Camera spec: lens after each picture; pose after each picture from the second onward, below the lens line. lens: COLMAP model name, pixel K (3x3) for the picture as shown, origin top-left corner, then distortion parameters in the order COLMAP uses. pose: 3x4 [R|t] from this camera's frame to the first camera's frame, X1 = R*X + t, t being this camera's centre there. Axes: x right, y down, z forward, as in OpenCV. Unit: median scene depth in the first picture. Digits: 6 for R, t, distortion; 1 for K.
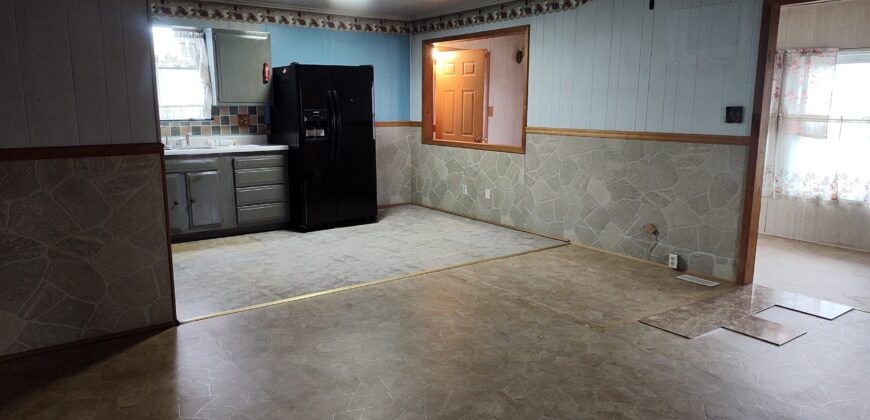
lens RADIAL K [[580.1, 0, 431.4], [0, 580.1, 208.0], [0, 0, 1]] dist [0.009675, 0.002588]
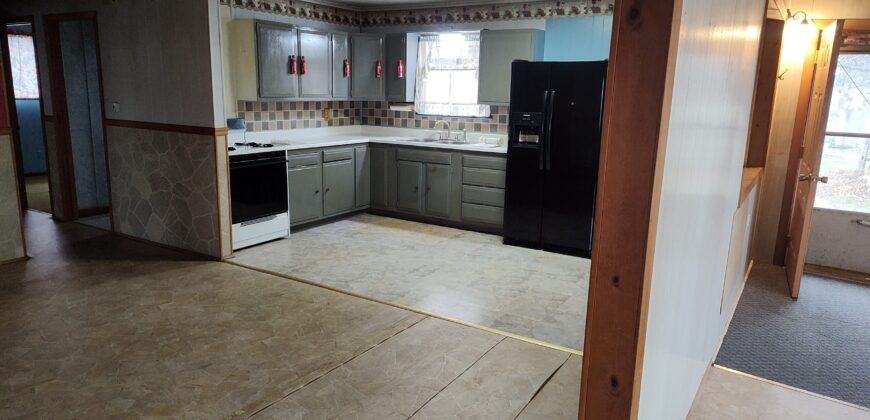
lens RADIAL K [[580.1, 0, 430.2], [0, 580.1, 211.3], [0, 0, 1]] dist [0.009675, 0.002588]
pose [[0.375043, 0.194667, -0.906338, 0.709236], [-0.185620, 0.973672, 0.132320, -0.137171], [0.908234, 0.118609, 0.401303, 0.647952]]
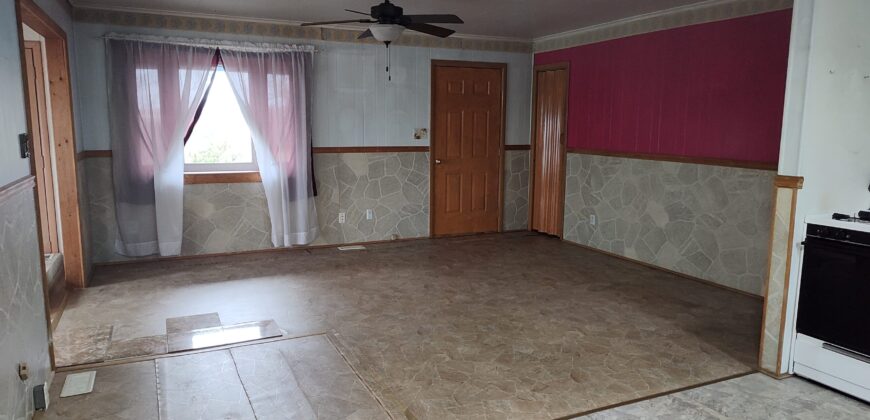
lens RADIAL K [[580.1, 0, 437.1], [0, 580.1, 212.4], [0, 0, 1]] dist [0.009675, 0.002588]
pose [[-0.983820, -0.037461, 0.175201, -0.067455], [0.020588, 0.947779, 0.318263, -0.251421], [-0.177974, 0.316720, -0.931672, 1.373023]]
